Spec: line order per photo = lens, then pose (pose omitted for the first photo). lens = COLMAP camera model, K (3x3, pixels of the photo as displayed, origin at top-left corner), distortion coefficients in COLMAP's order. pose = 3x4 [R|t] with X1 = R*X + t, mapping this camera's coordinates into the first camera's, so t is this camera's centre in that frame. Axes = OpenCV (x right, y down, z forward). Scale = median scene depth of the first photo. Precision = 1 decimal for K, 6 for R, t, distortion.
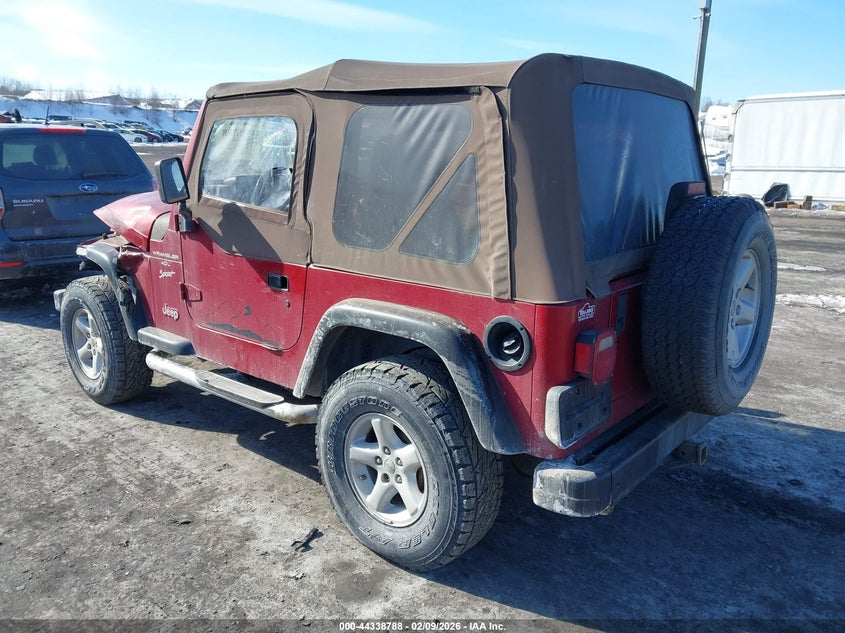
lens RADIAL K [[658.8, 0, 422.5], [0, 658.8, 316.5], [0, 0, 1]] dist [0.006327, 0.007051]
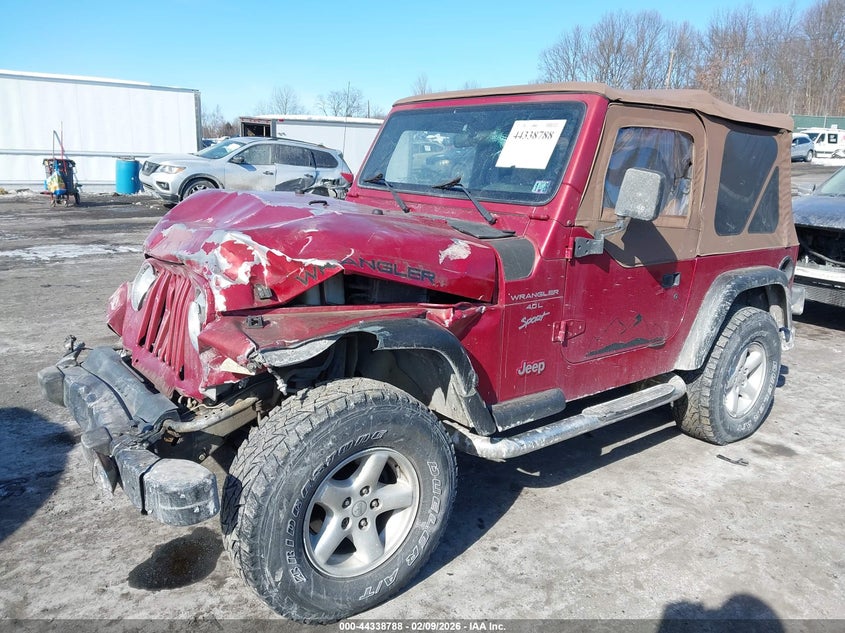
lens RADIAL K [[658.8, 0, 422.5], [0, 658.8, 316.5], [0, 0, 1]] dist [0.006327, 0.007051]
pose [[0.201903, -0.234219, 0.950987, -1.235094], [0.193542, 0.961378, 0.195687, -0.262327], [-0.960092, 0.144546, 0.239436, 1.029094]]
